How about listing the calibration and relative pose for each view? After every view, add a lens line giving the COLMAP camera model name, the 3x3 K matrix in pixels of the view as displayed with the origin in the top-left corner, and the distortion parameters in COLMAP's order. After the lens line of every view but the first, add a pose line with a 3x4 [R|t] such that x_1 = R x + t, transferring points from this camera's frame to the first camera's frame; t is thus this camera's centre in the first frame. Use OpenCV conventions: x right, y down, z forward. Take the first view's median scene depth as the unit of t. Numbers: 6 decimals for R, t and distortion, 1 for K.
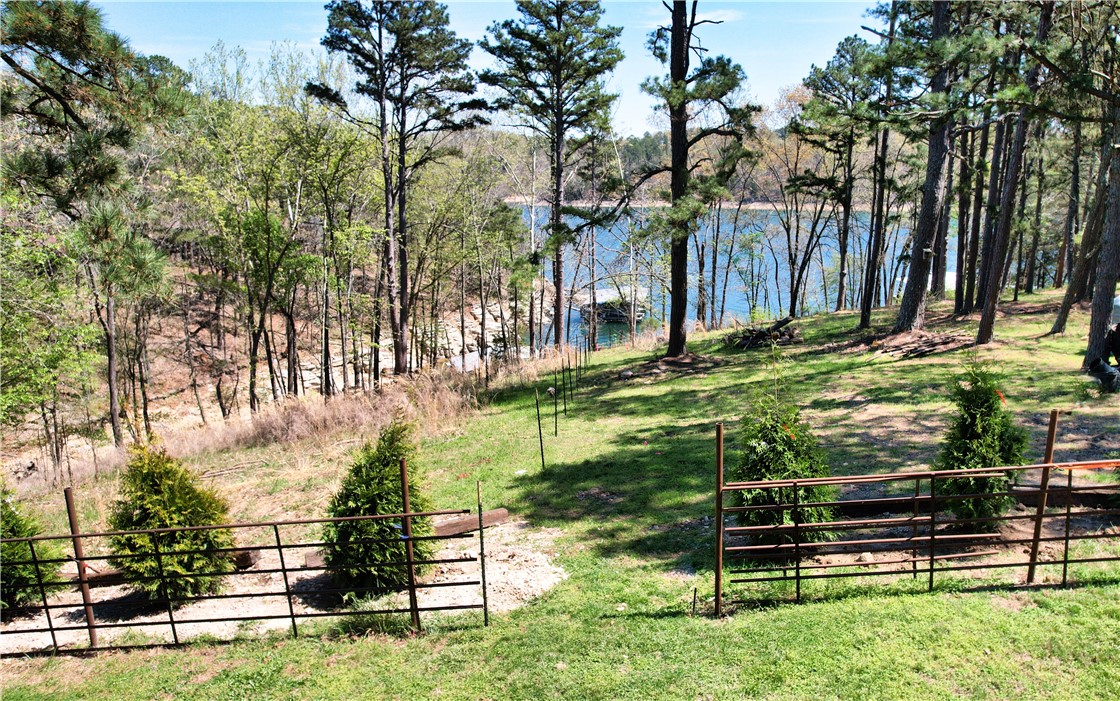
lens RADIAL K [[787.2, 0, 641.3], [0, 787.2, 349.5], [0, 0, 1]] dist [-0.011434, -0.001167]
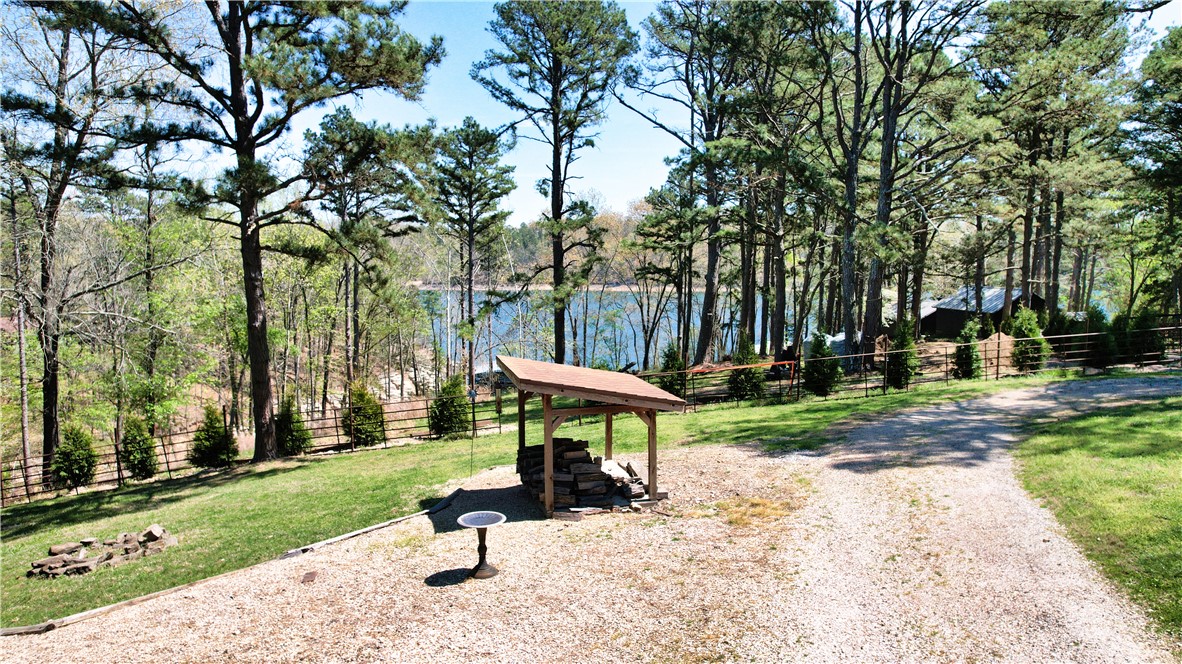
lens RADIAL K [[783.6, 0, 591.0], [0, 783.6, 332.0], [0, 0, 1]] dist [0.000955, 0.000039]
pose [[0.995413, -0.013761, 0.094679, -0.026411], [0.025497, 0.991968, -0.123891, 0.069503], [-0.092214, 0.125737, 0.987769, -0.386441]]
